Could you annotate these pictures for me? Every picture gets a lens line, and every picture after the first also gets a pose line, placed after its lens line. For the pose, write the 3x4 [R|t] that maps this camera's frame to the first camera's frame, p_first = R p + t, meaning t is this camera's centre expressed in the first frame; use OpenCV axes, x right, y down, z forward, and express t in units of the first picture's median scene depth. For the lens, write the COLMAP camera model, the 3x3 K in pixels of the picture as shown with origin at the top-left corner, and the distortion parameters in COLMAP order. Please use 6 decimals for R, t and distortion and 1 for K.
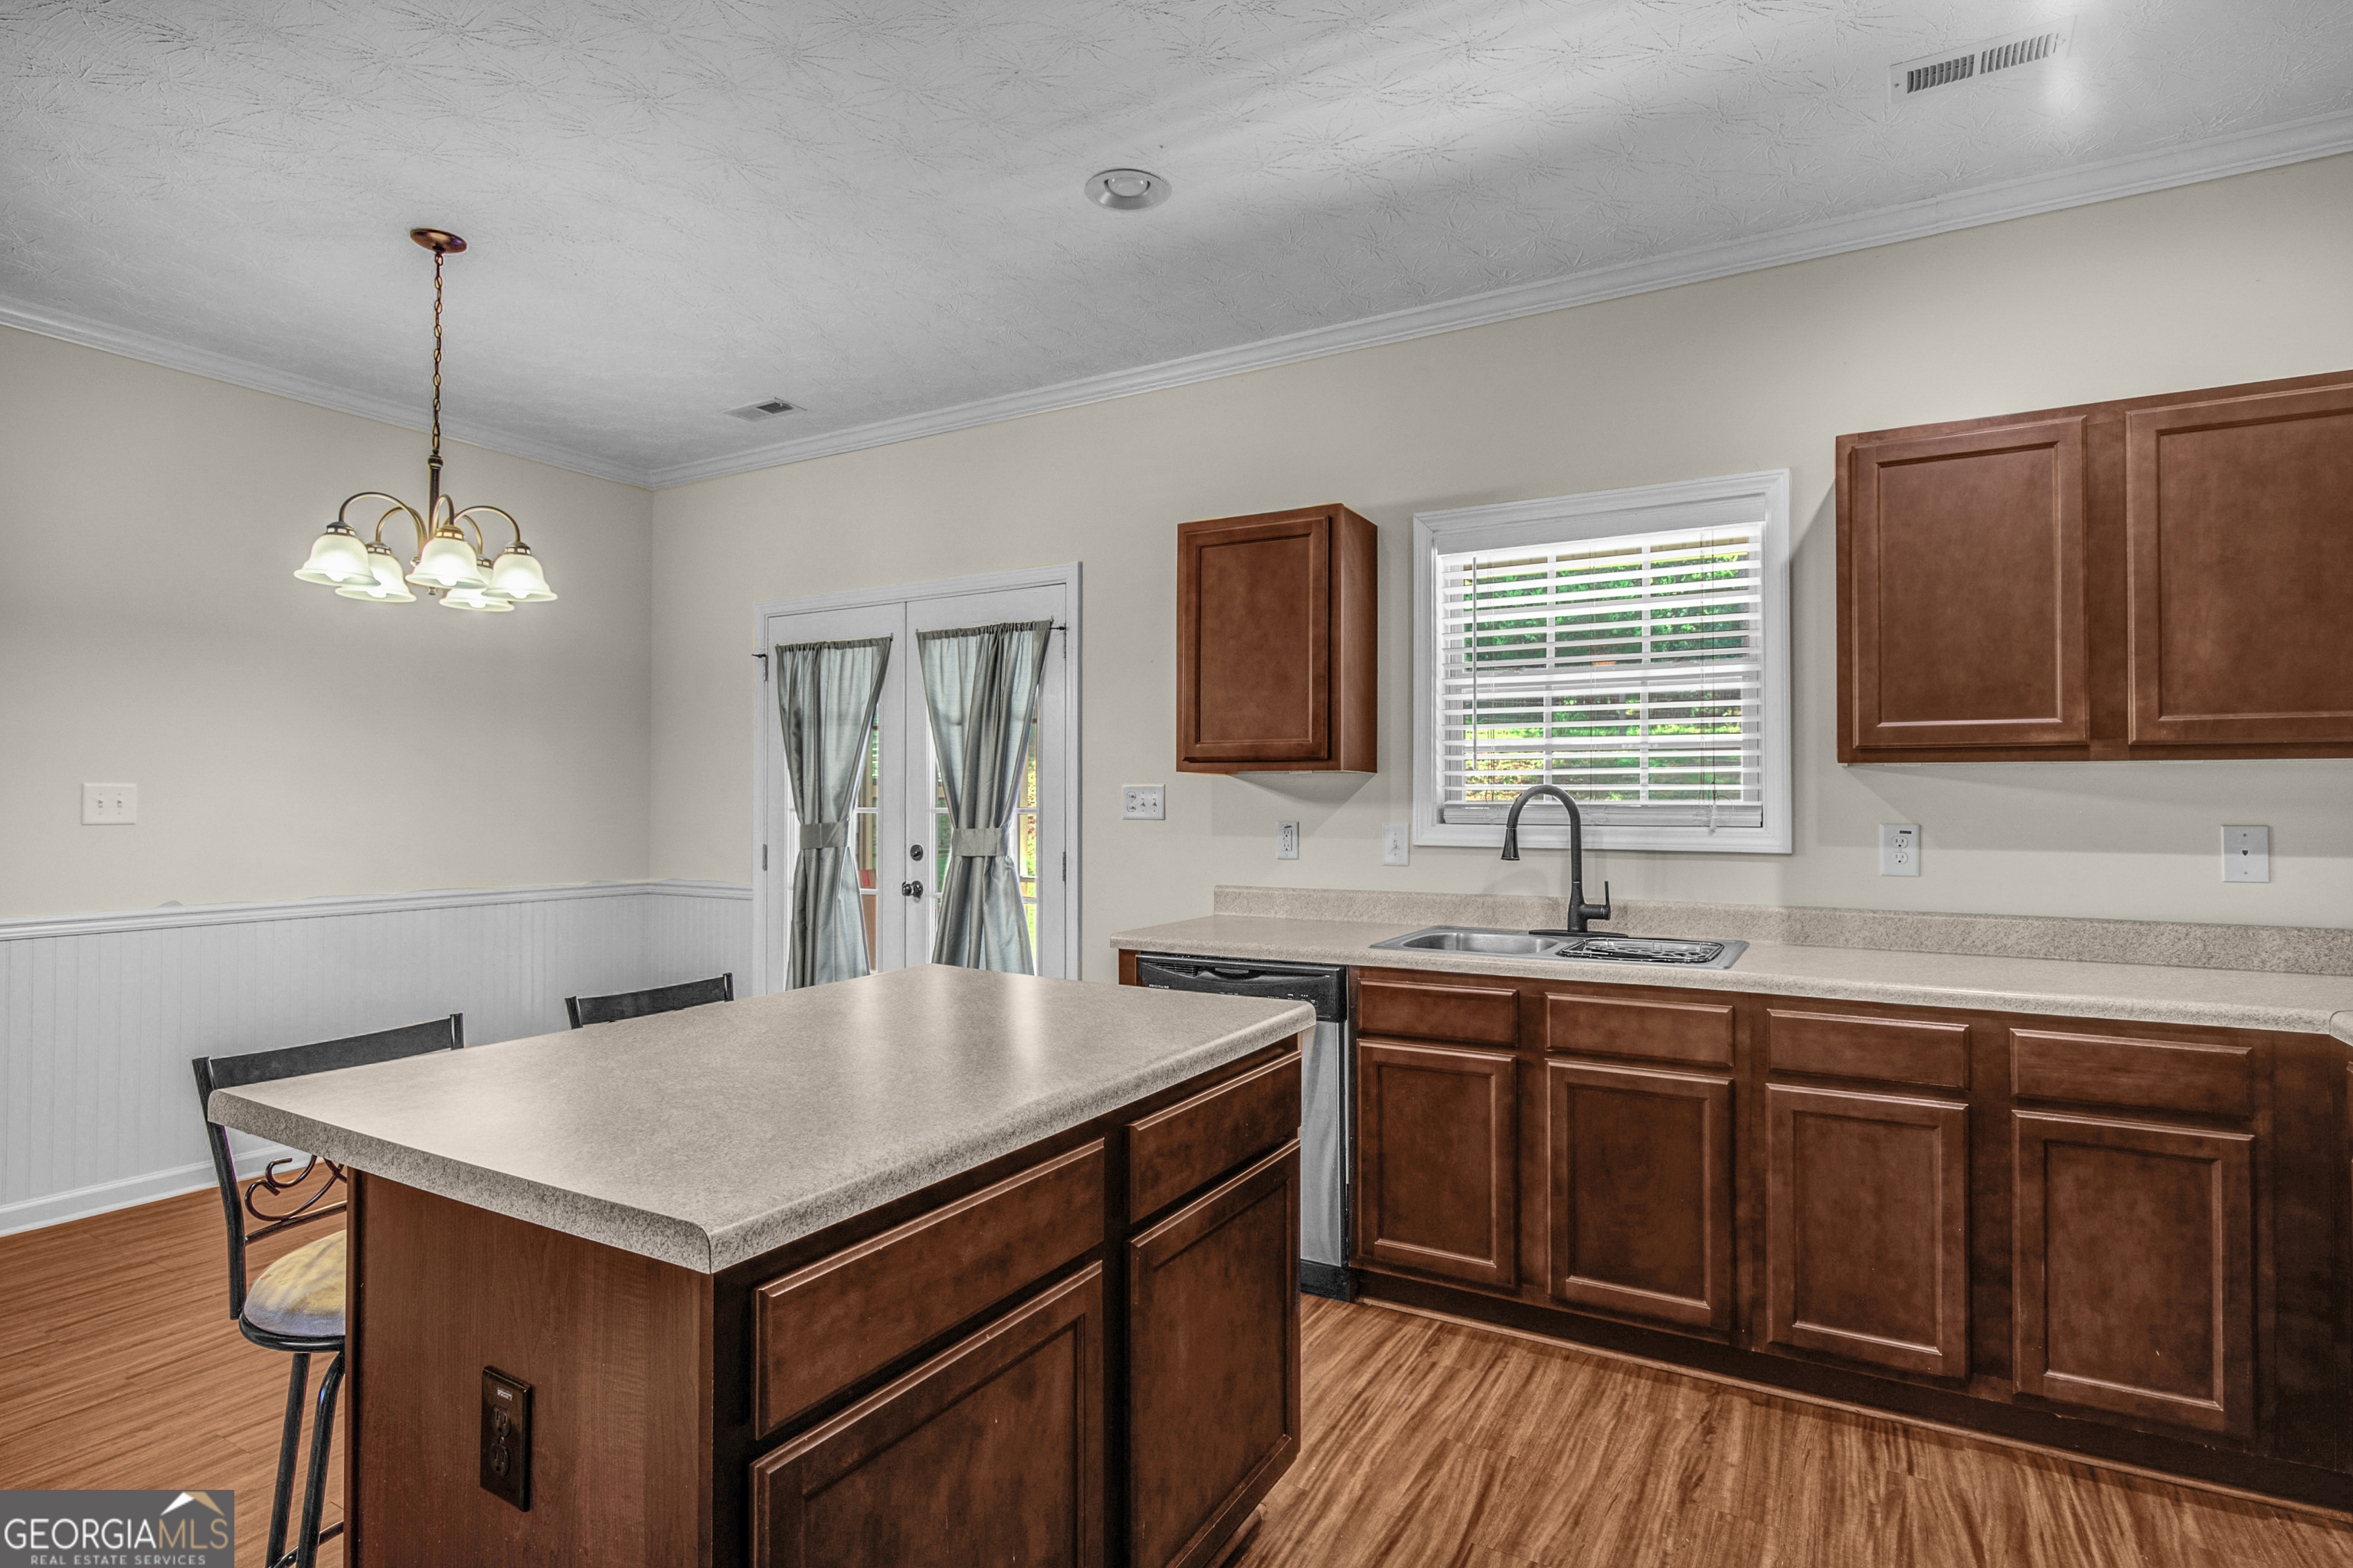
lens RADIAL K [[1174.9, 0, 1183.9], [0, 1174.9, 772.0], [0, 0, 1]] dist [-0.014256, 0.005629]
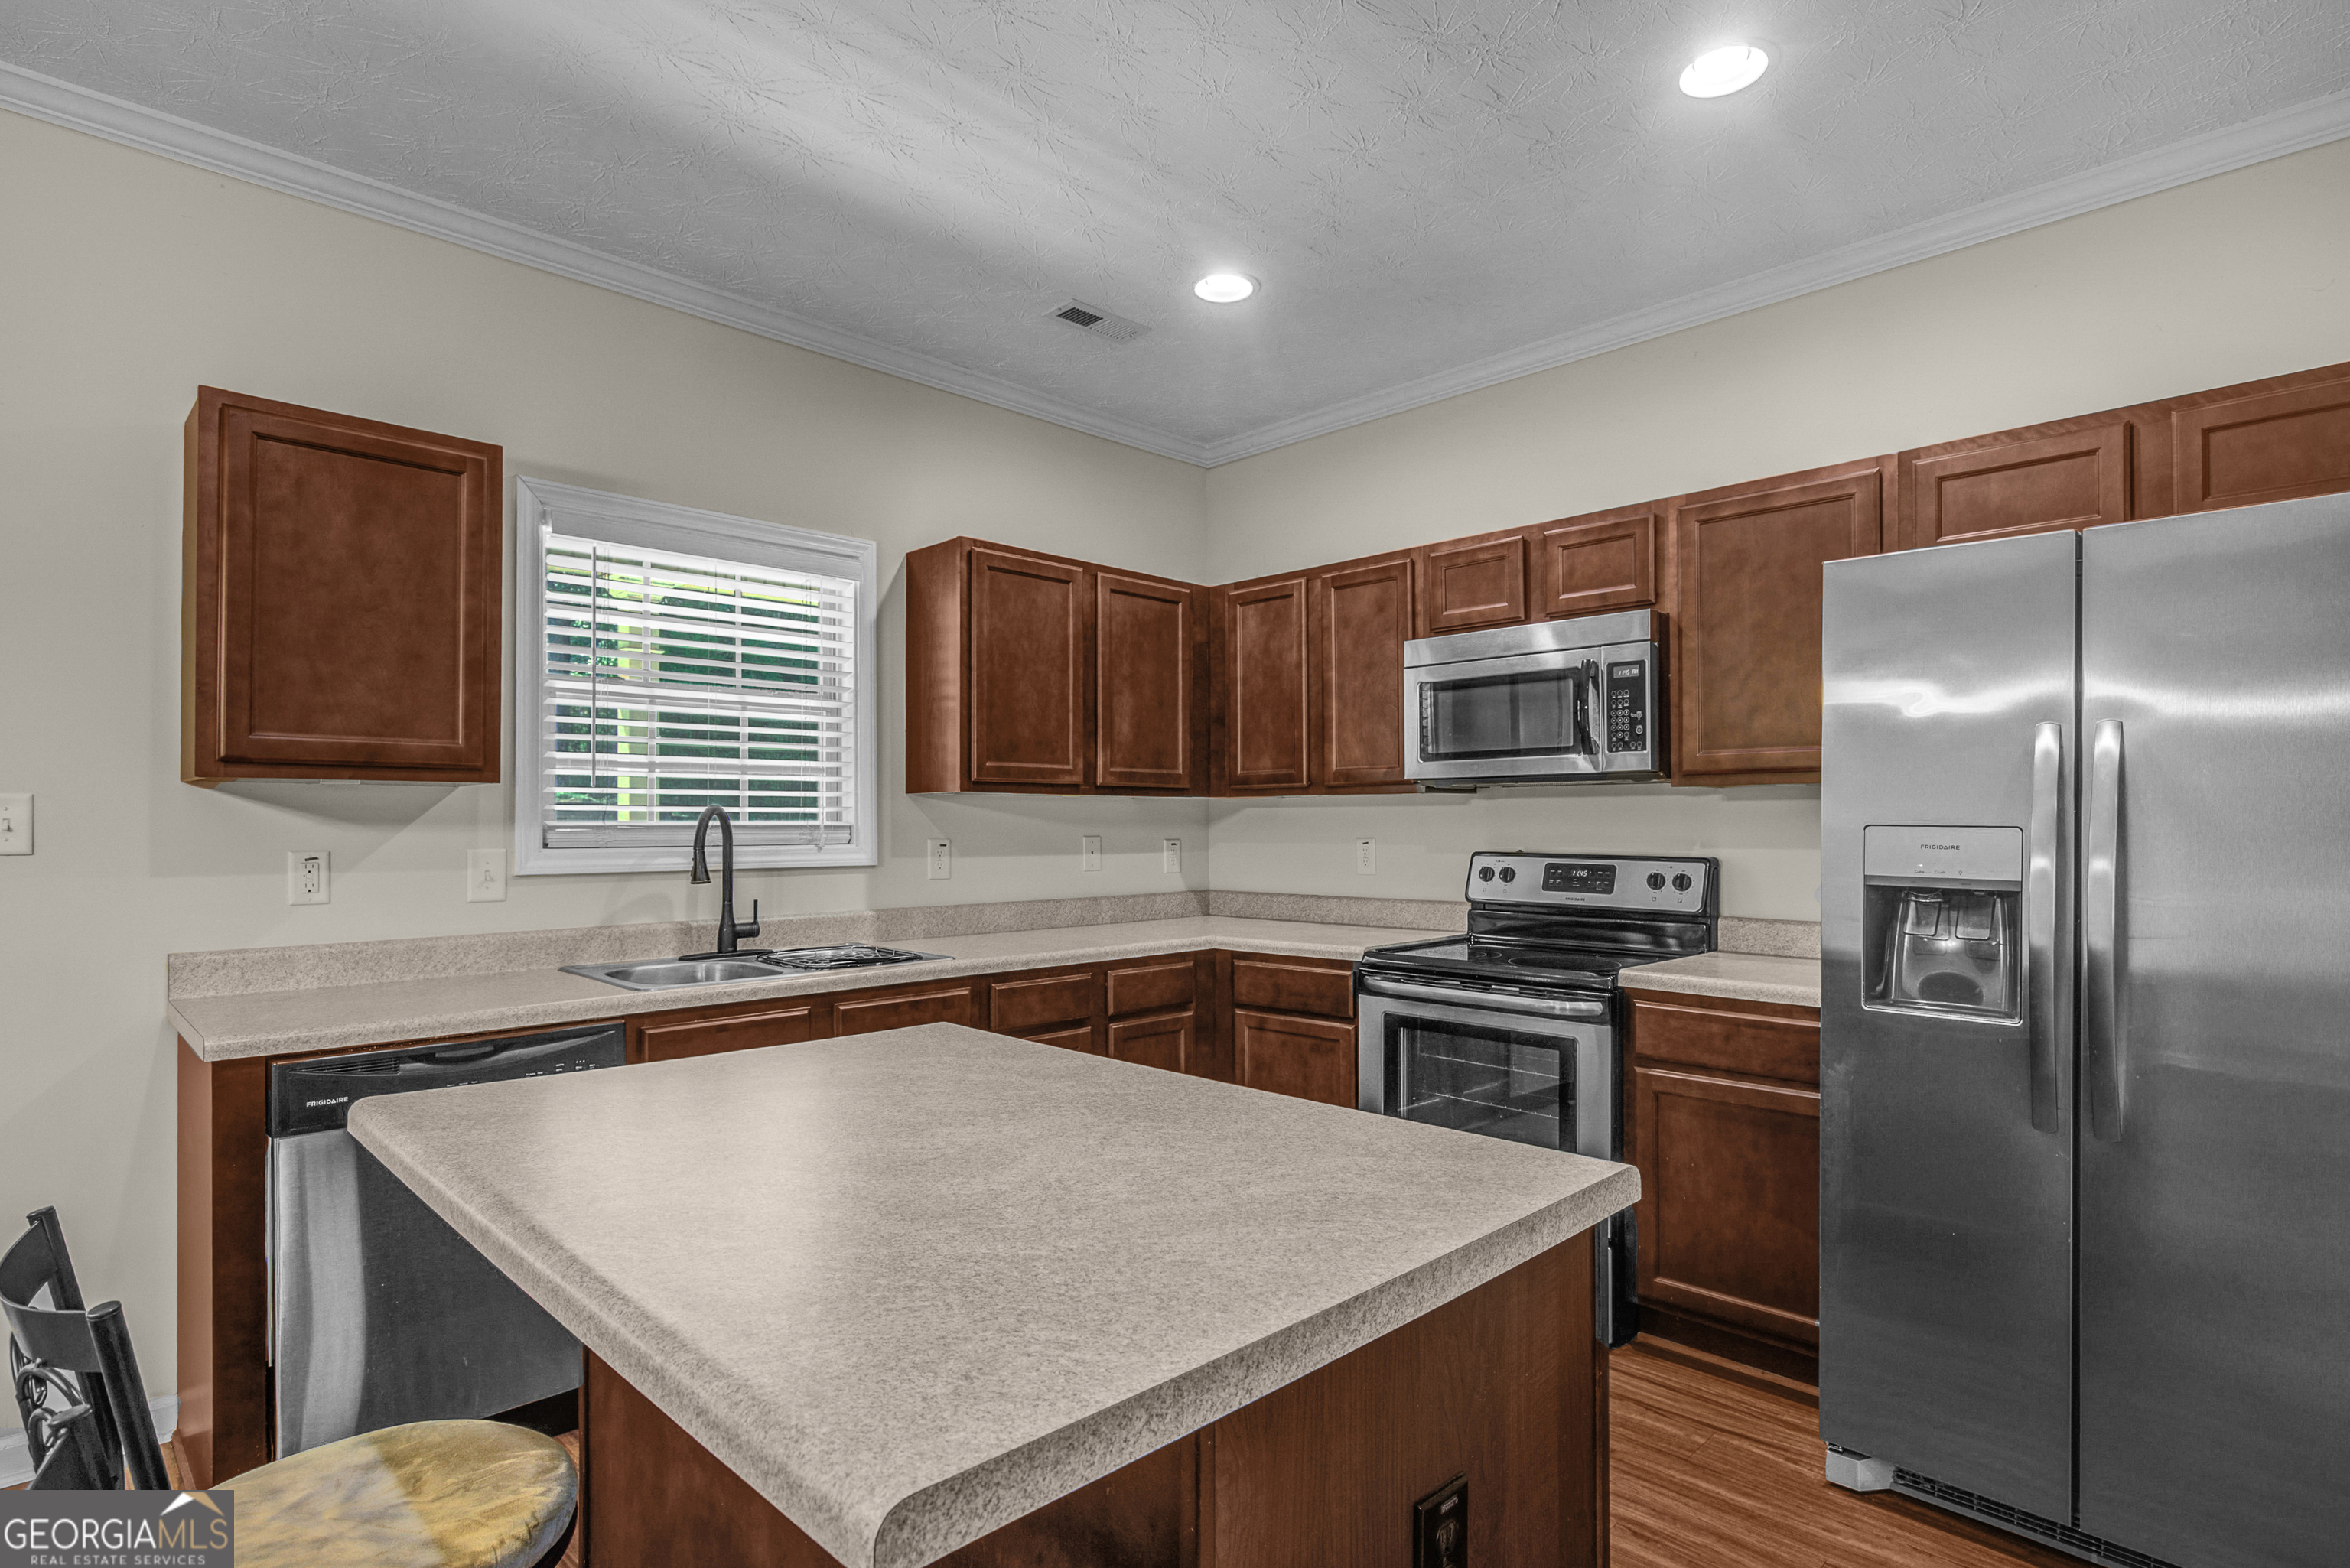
lens RADIAL K [[1173.3, 0, 1215.0], [0, 1173.3, 824.4], [0, 0, 1]] dist [-0.014256, 0.005629]
pose [[0.257990, -0.003123, 0.966142, -0.536879], [-0.021696, 0.999724, 0.009025, 0.009121], [-0.965904, -0.023290, 0.257851, 0.349751]]
